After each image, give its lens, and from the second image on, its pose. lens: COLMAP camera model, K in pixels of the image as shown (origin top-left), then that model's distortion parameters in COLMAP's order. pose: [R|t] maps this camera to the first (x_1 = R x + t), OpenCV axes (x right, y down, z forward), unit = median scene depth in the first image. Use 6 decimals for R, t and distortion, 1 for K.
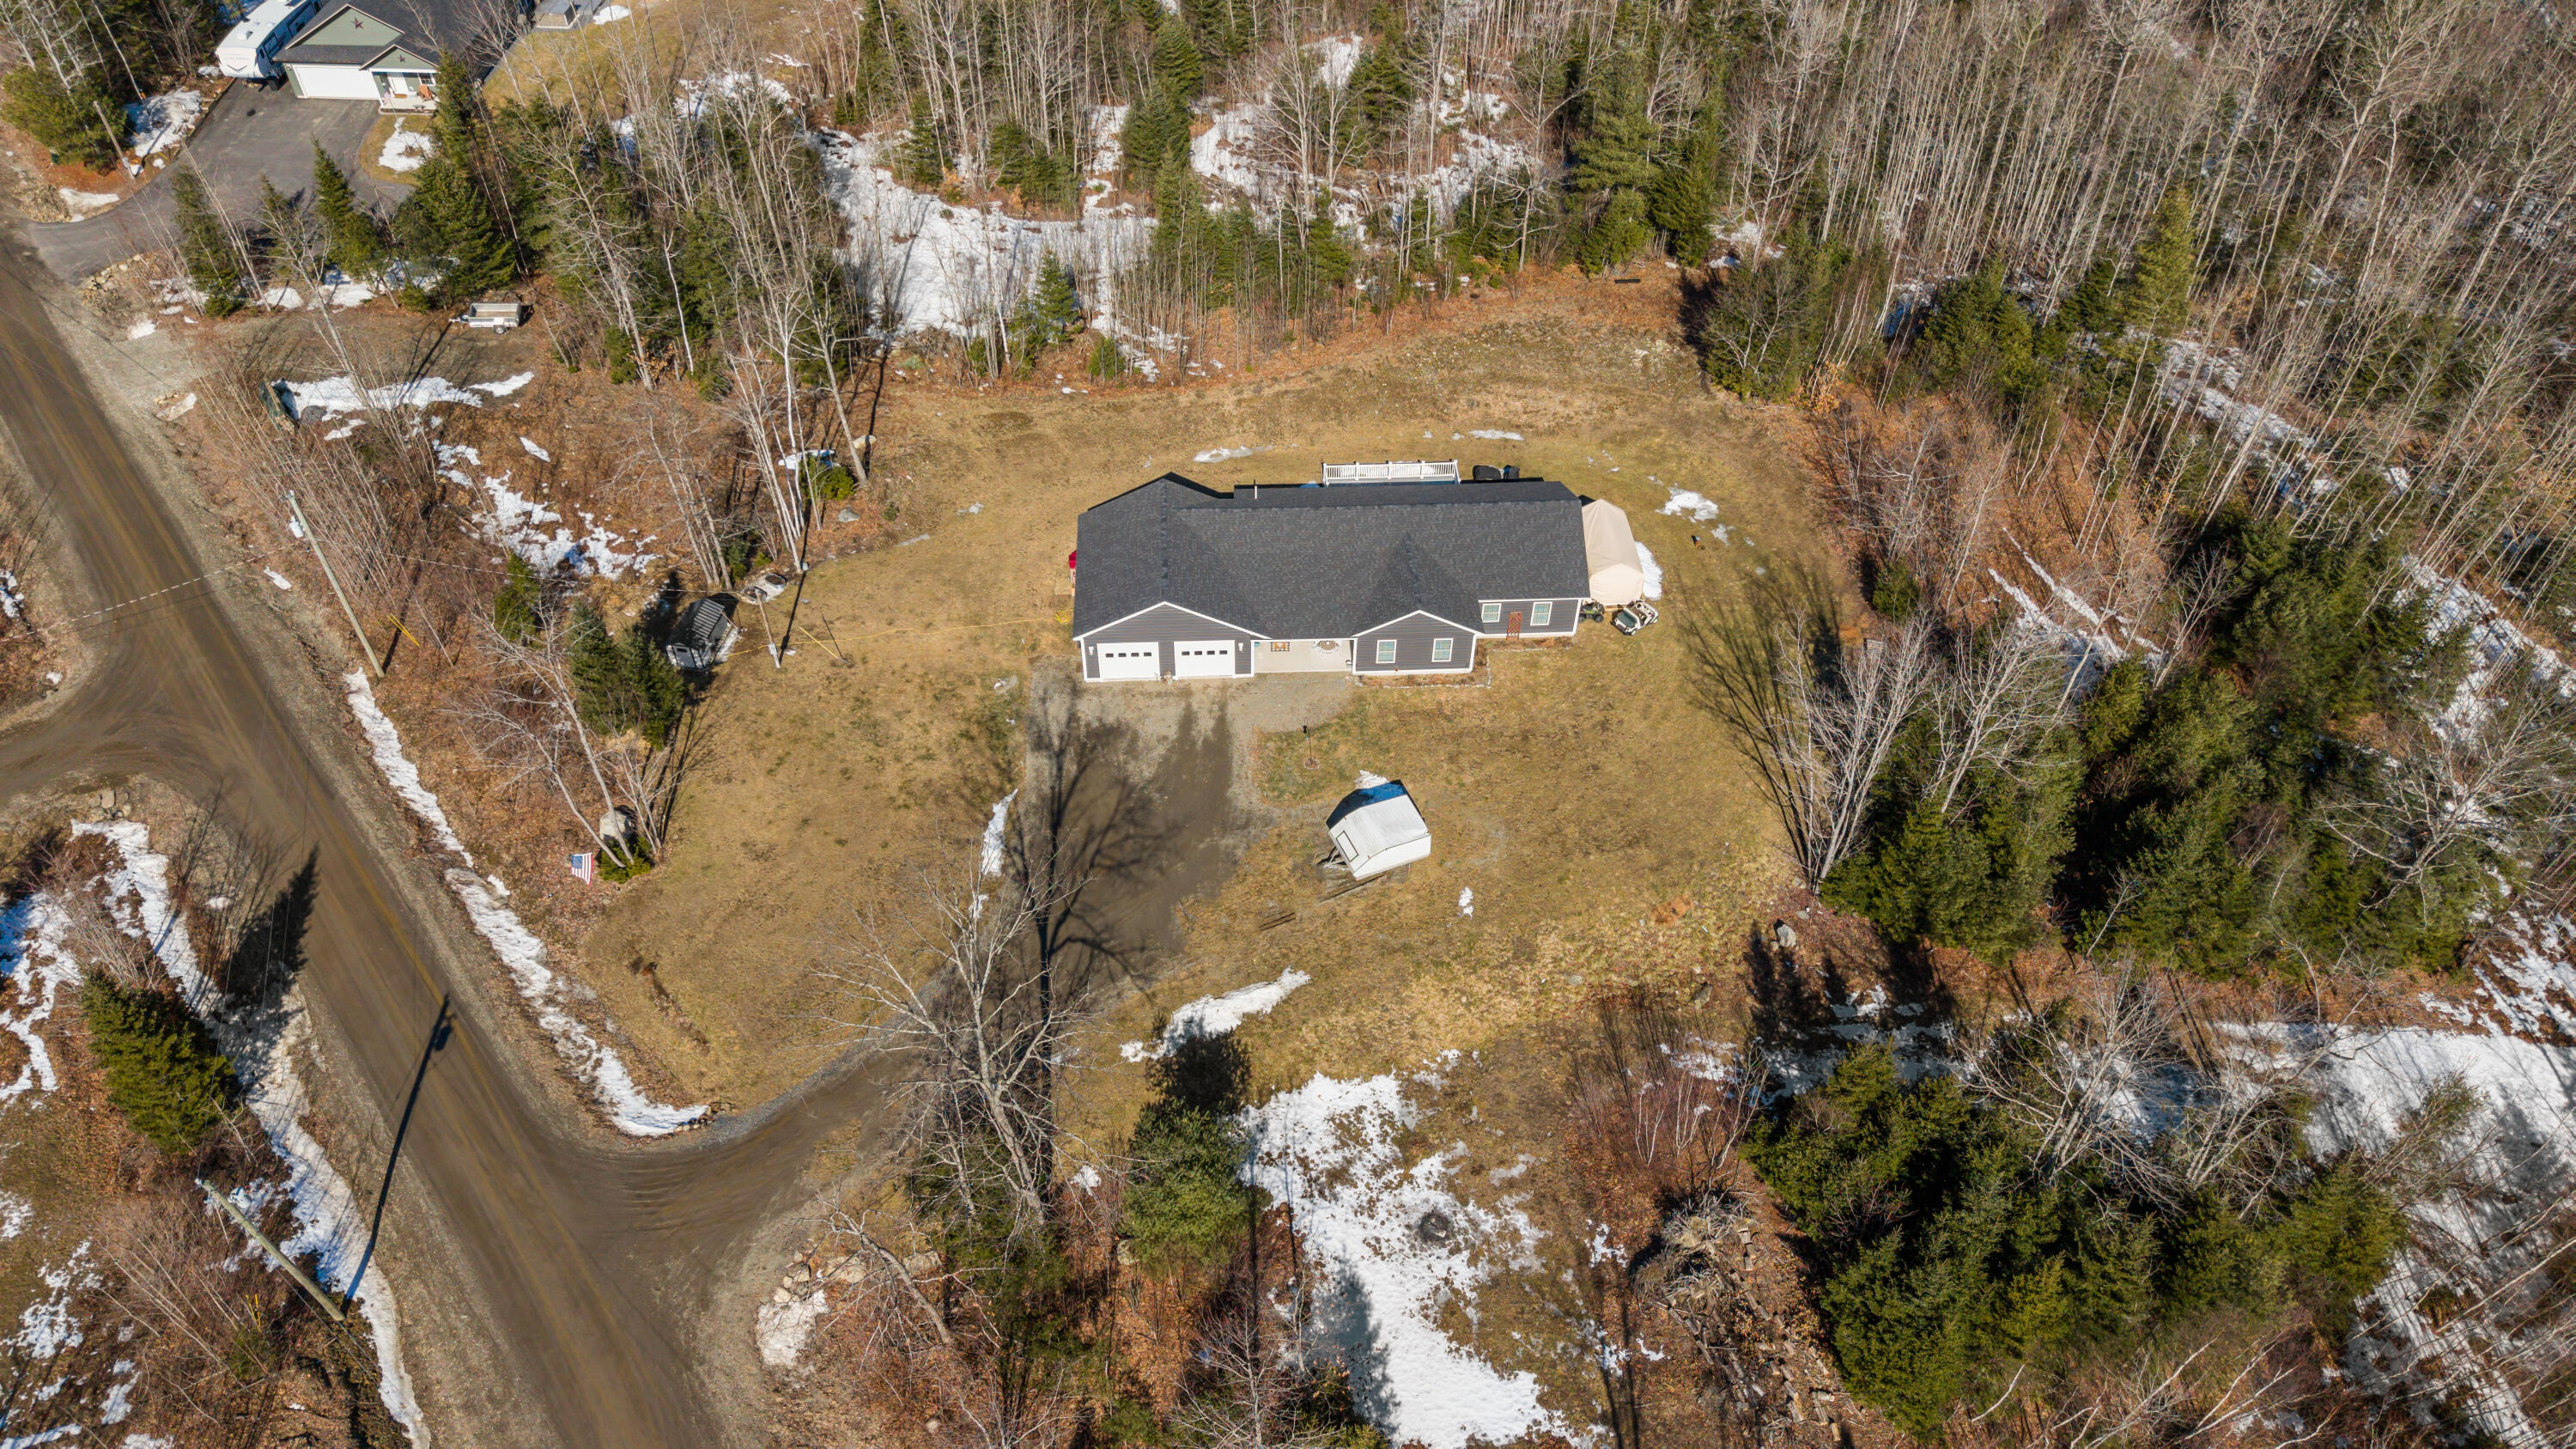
lens RADIAL K [[1693.3, 0, 1288.0], [0, 1693.3, 724.5], [0, 0, 1]] dist [0.033021, -0.029520]
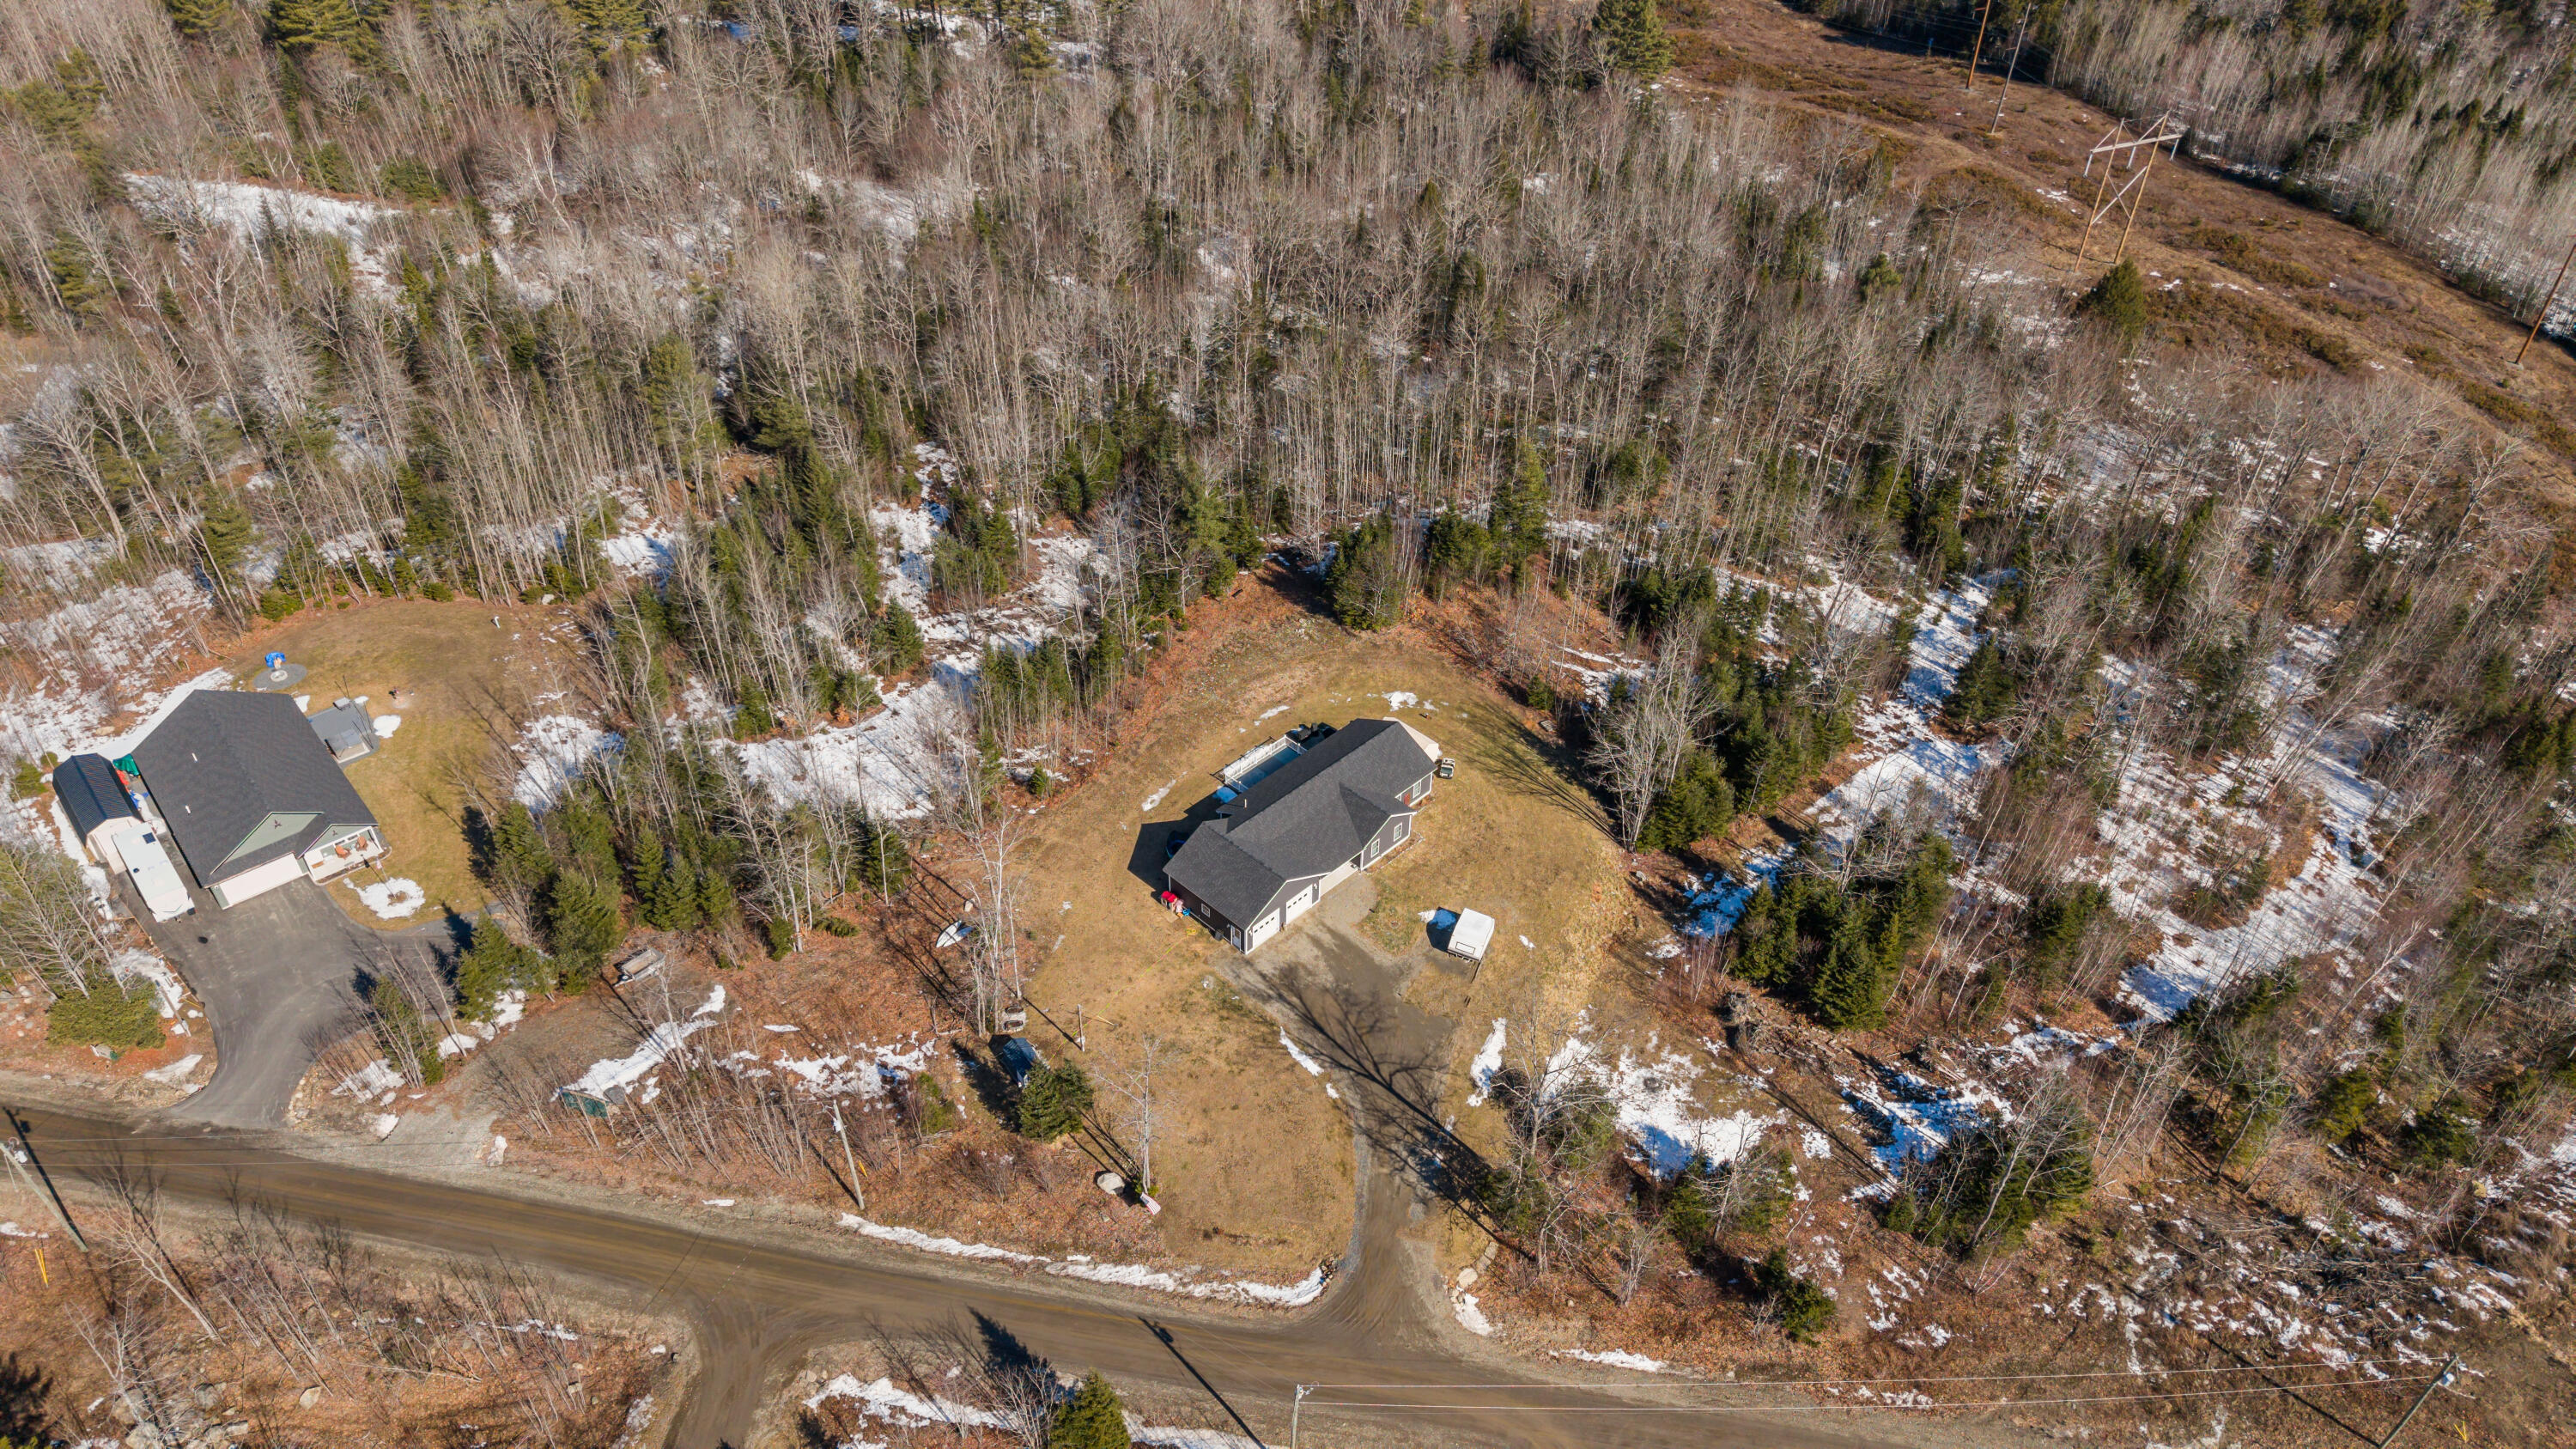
lens RADIAL K [[1702.6, 0, 1288.0], [0, 1702.6, 724.5], [0, 0, 1]] dist [0.064519, -0.119551]
pose [[0.739466, -0.425904, 0.521341, -0.913139], [0.478157, 0.877426, 0.038590, -0.283874], [-0.473874, 0.220747, 0.852475, -0.456200]]
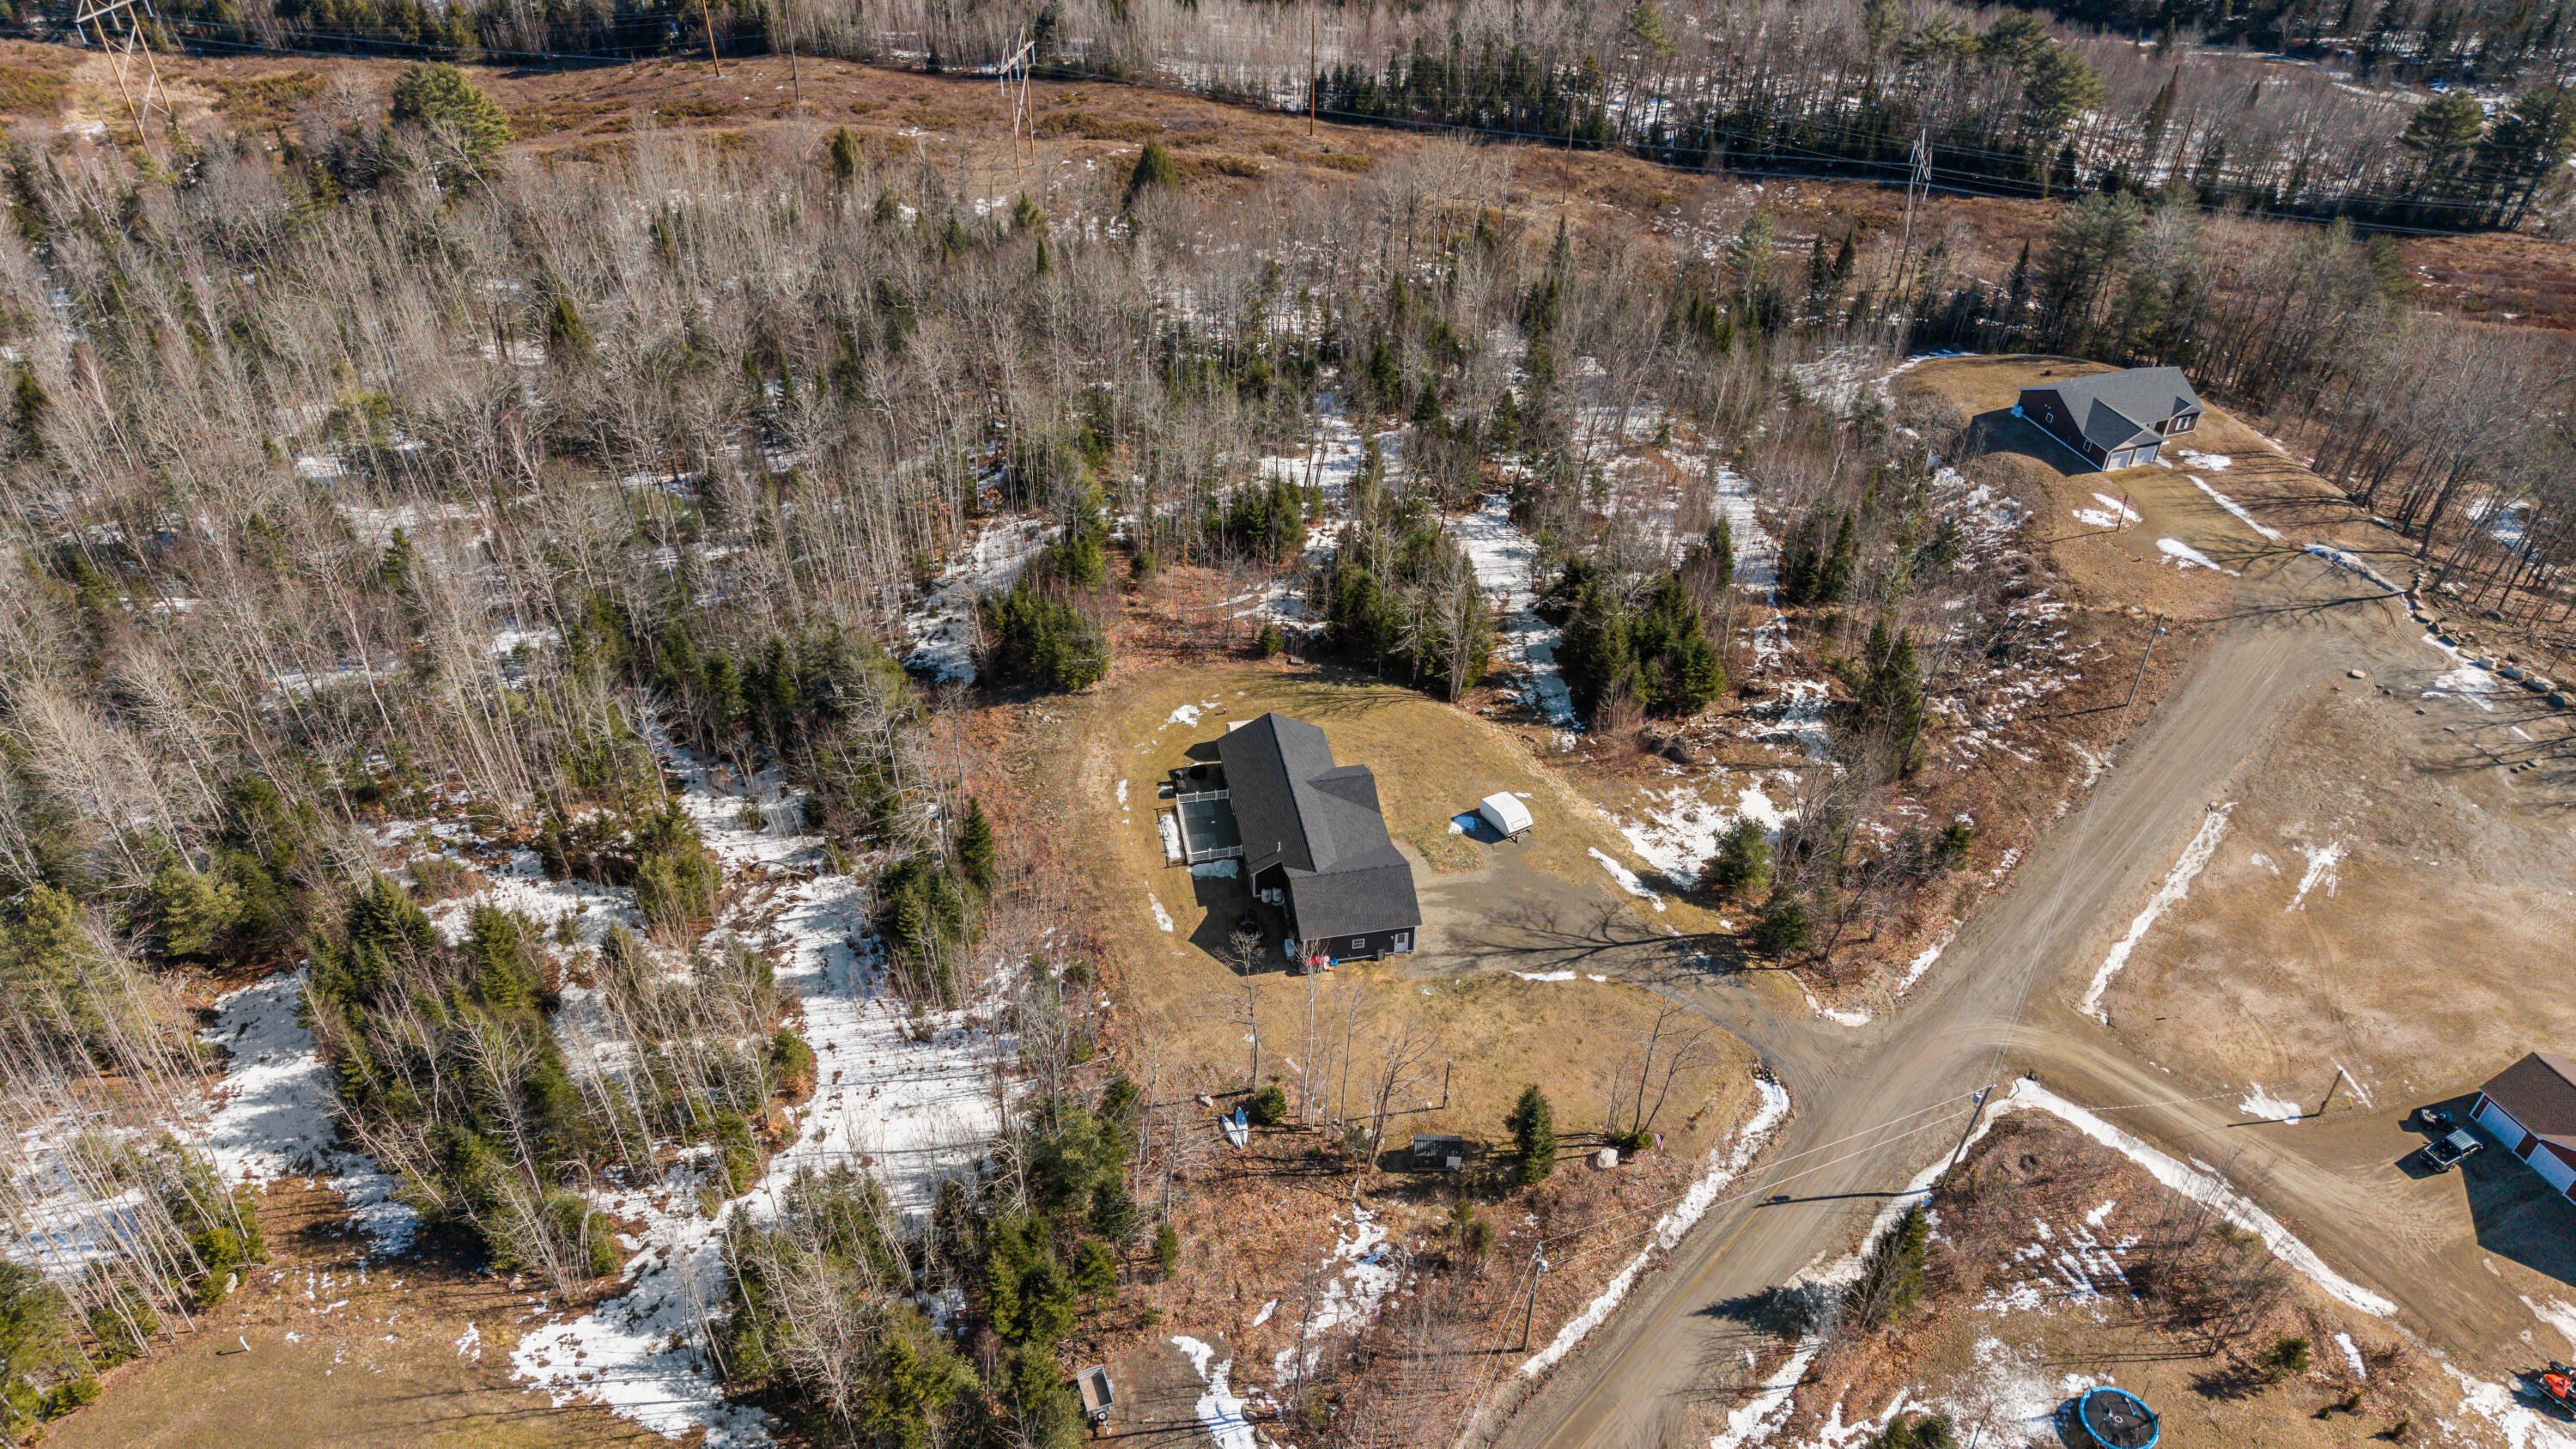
lens RADIAL K [[1702.6, 0, 1288.0], [0, 1702.6, 724.5], [0, 0, 1]] dist [0.064519, -0.119551]
pose [[-0.128711, -0.625860, 0.769242, -1.315756], [0.702253, 0.490170, 0.516308, -1.137264], [-0.700196, 0.606657, 0.376422, 0.400847]]
